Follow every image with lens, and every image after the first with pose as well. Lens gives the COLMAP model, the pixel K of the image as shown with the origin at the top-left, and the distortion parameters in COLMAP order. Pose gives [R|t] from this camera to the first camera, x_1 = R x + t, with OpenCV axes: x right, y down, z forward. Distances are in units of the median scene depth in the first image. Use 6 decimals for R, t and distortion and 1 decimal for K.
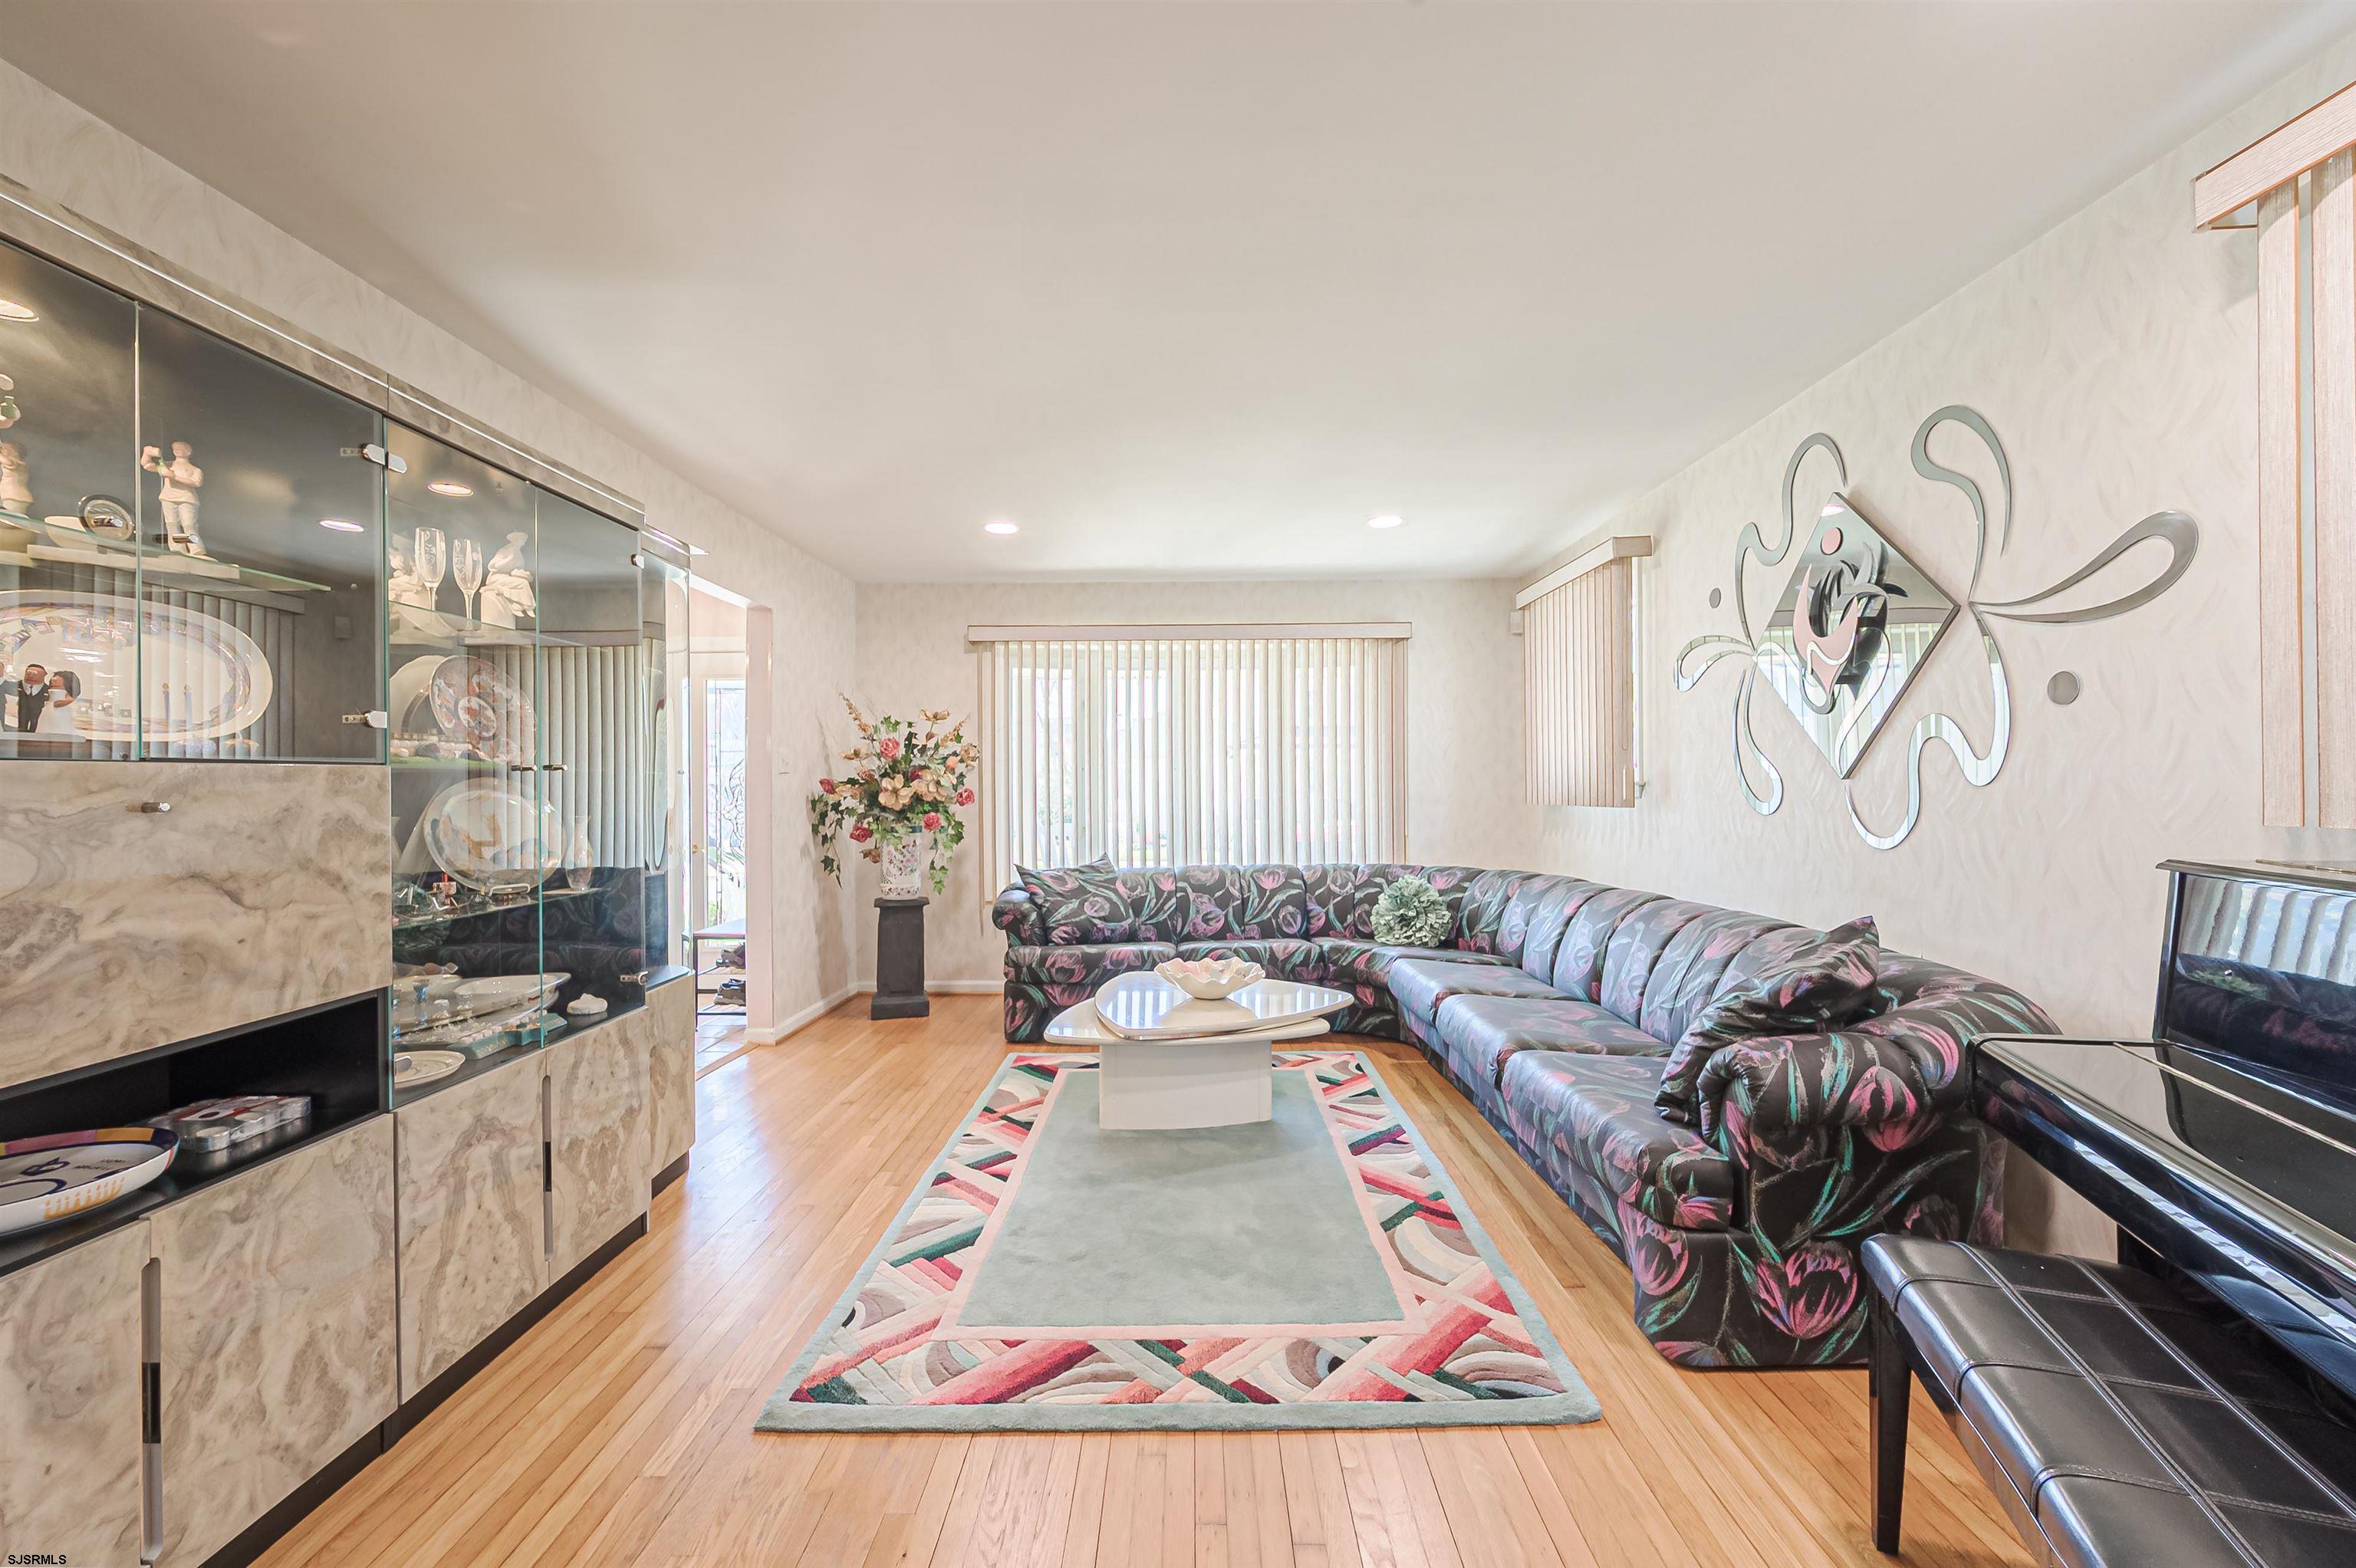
lens RADIAL K [[929.3, 0, 1176.2], [0, 929.3, 793.7], [0, 0, 1]] dist [0.003244, -0.000203]
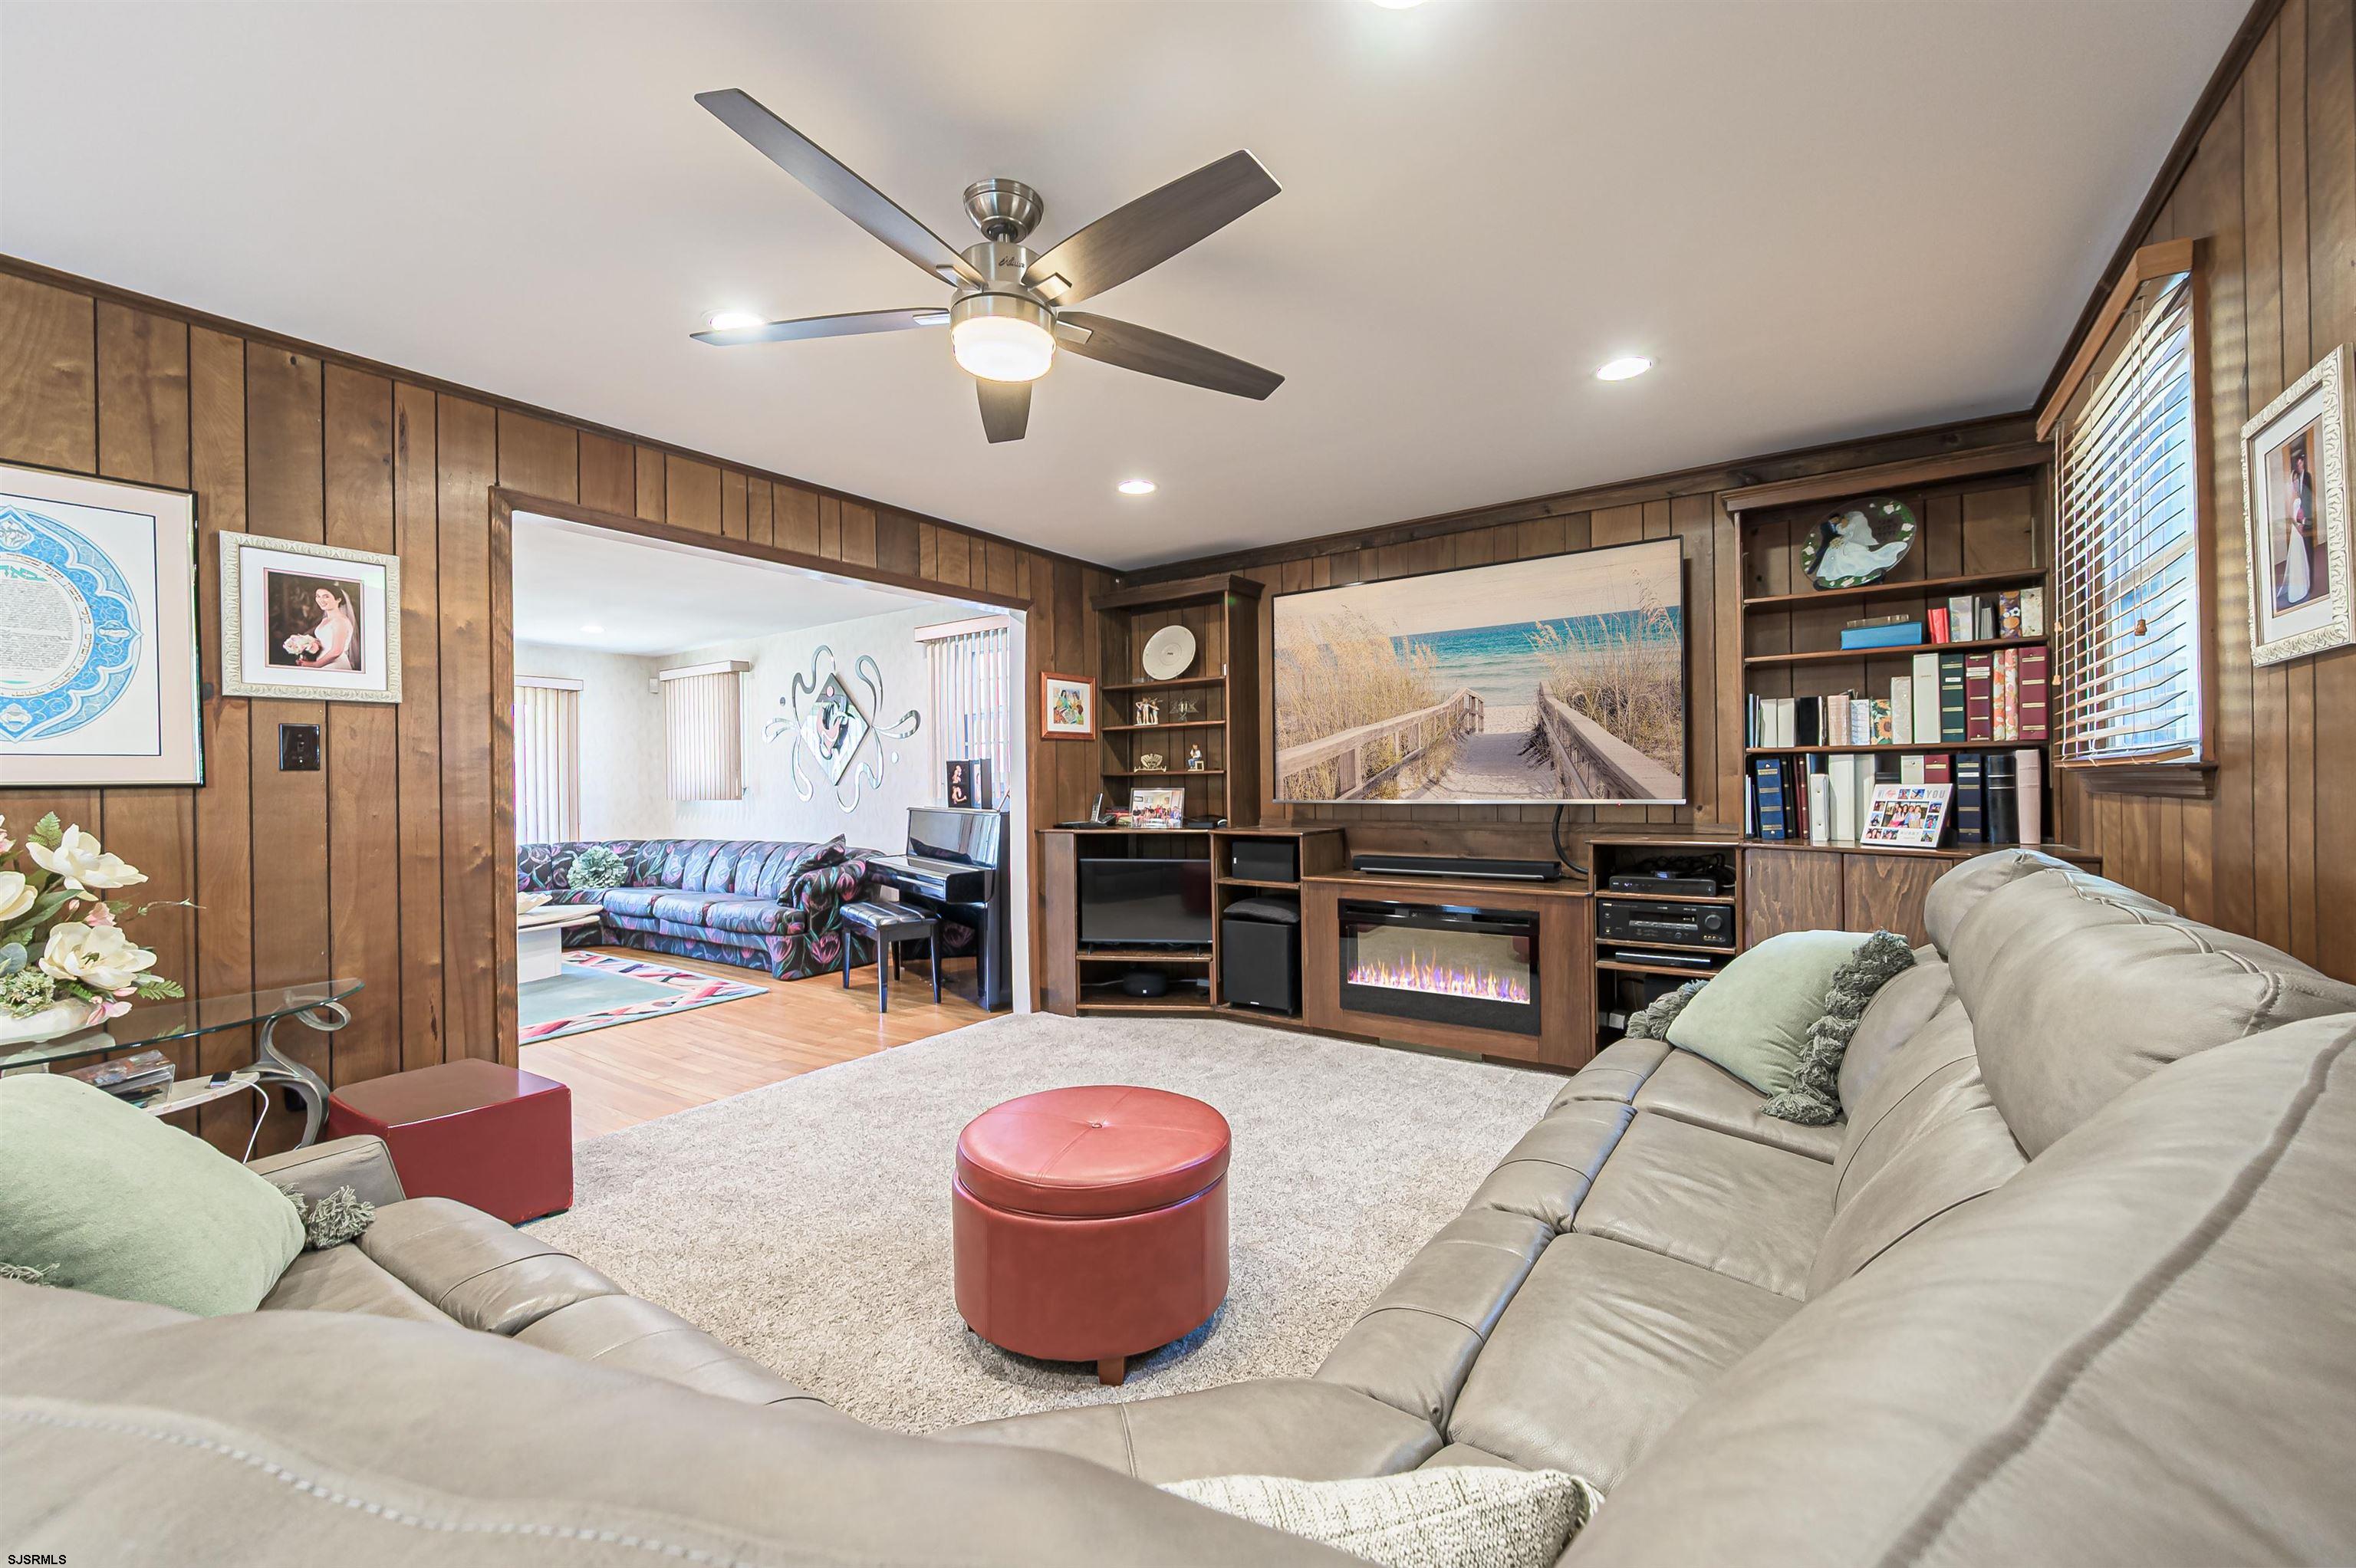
lens RADIAL K [[929.3, 0, 1181.8], [0, 929.3, 779.9], [0, 0, 1]] dist [0.003244, -0.000203]
pose [[0.557469, 0.004474, 0.830185, -0.878674], [0.011023, 0.999857, -0.012791, 0.010523], [-0.830124, 0.016282, 0.557341, -1.223188]]
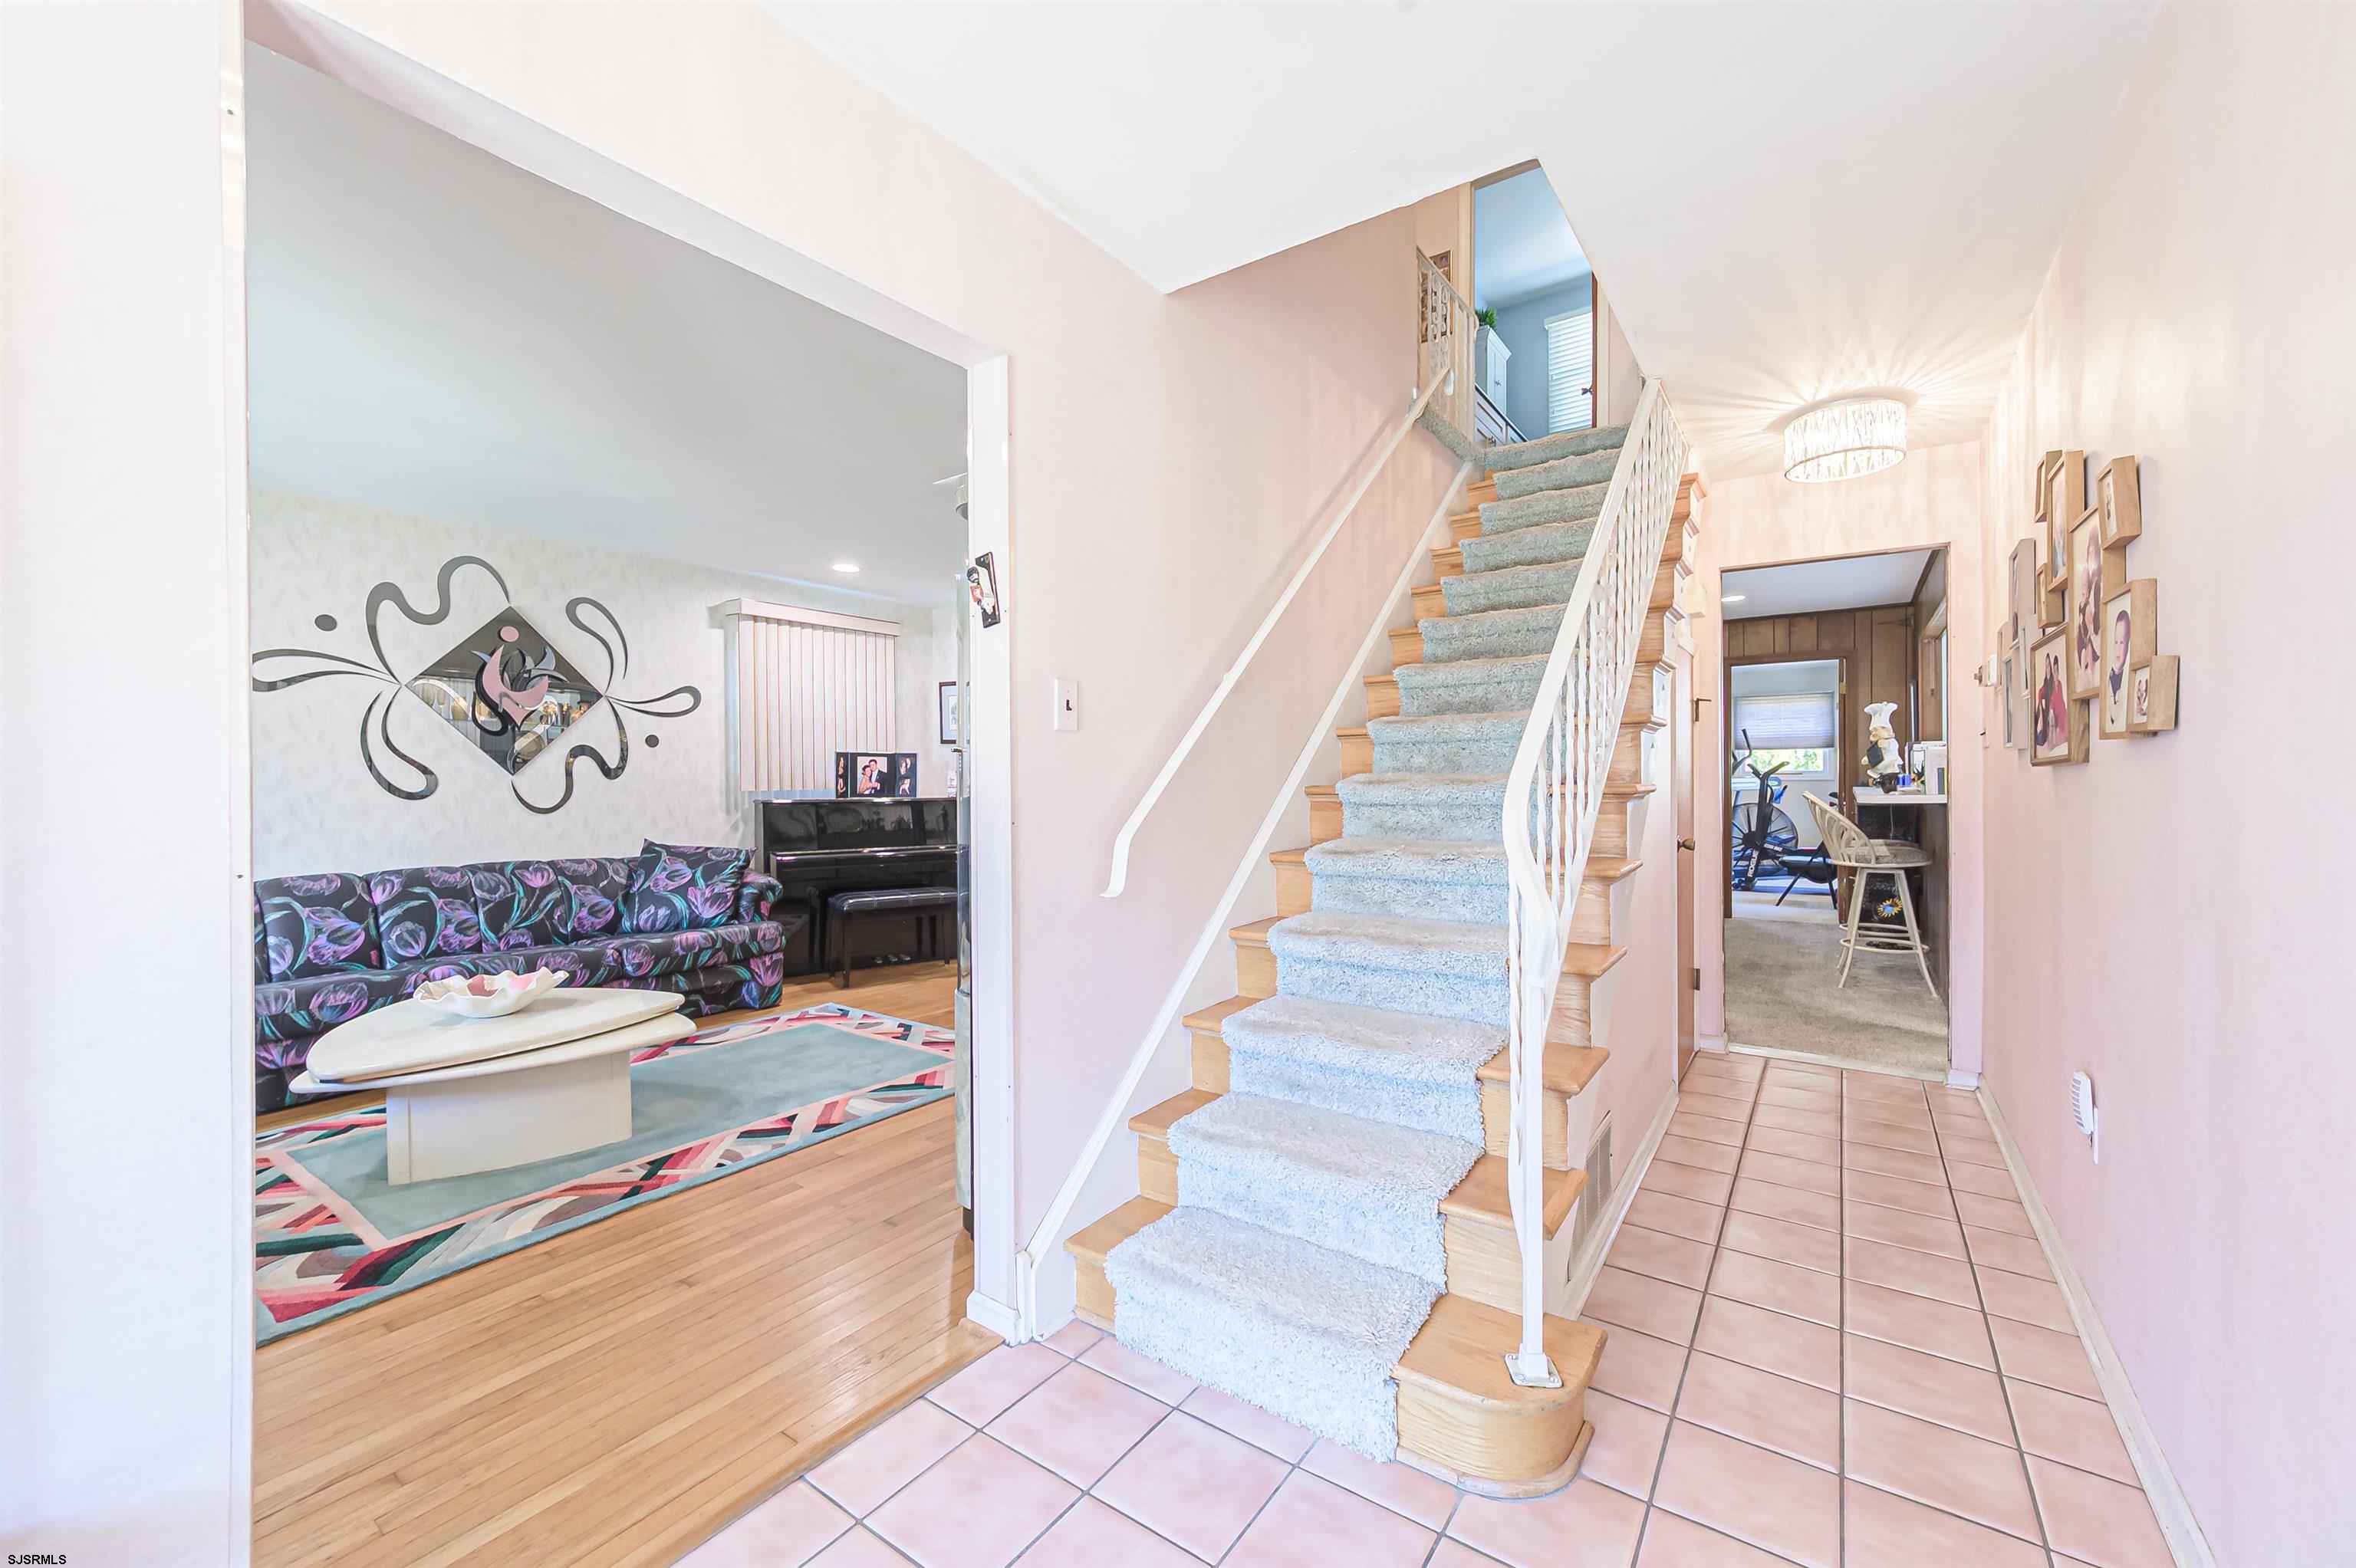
lens RADIAL K [[929.3, 0, 1173.4], [0, 929.3, 780.8], [0, 0, 1]] dist [0.003244, -0.000203]
pose [[-0.818190, 0.009743, 0.574866, -1.311774], [0.013133, 0.999912, 0.001745, 0.007553], [-0.574798, 0.008977, -0.818246, 1.777715]]
